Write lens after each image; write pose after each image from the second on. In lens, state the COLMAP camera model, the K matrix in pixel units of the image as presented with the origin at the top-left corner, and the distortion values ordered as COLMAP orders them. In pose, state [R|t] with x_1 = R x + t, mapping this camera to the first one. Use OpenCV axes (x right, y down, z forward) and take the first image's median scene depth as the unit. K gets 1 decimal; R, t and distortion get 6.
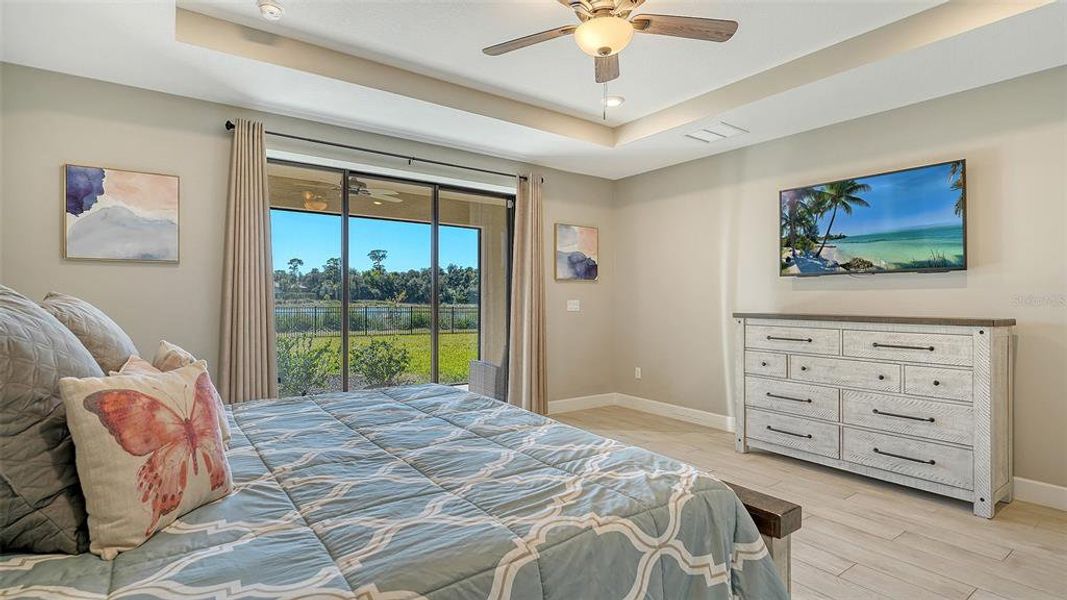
lens RADIAL K [[507.7, 0, 540.3], [0, 507.7, 295.3], [0, 0, 1]] dist [-0.005232, -0.001332]
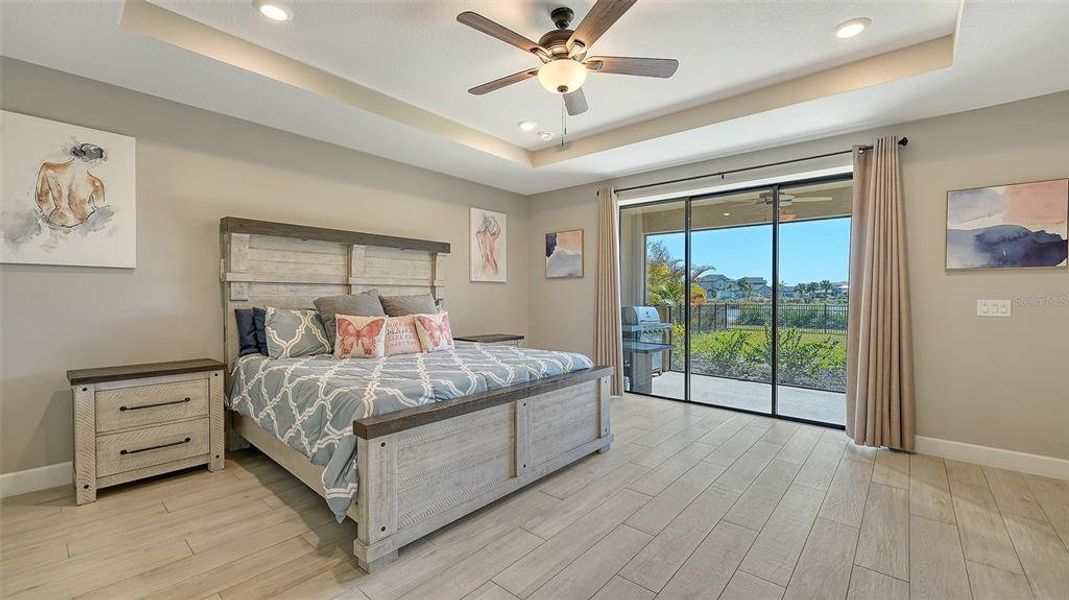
lens RADIAL K [[431.1, 0, 531.6], [0, 431.1, 300.7], [0, 0, 1]] dist [0.001019, -0.000457]
pose [[0.227404, 0.008694, -0.973762, 0.592674], [0.001299, 0.999957, 0.009231, 0.005586], [0.973800, -0.003364, 0.227383, 0.367957]]
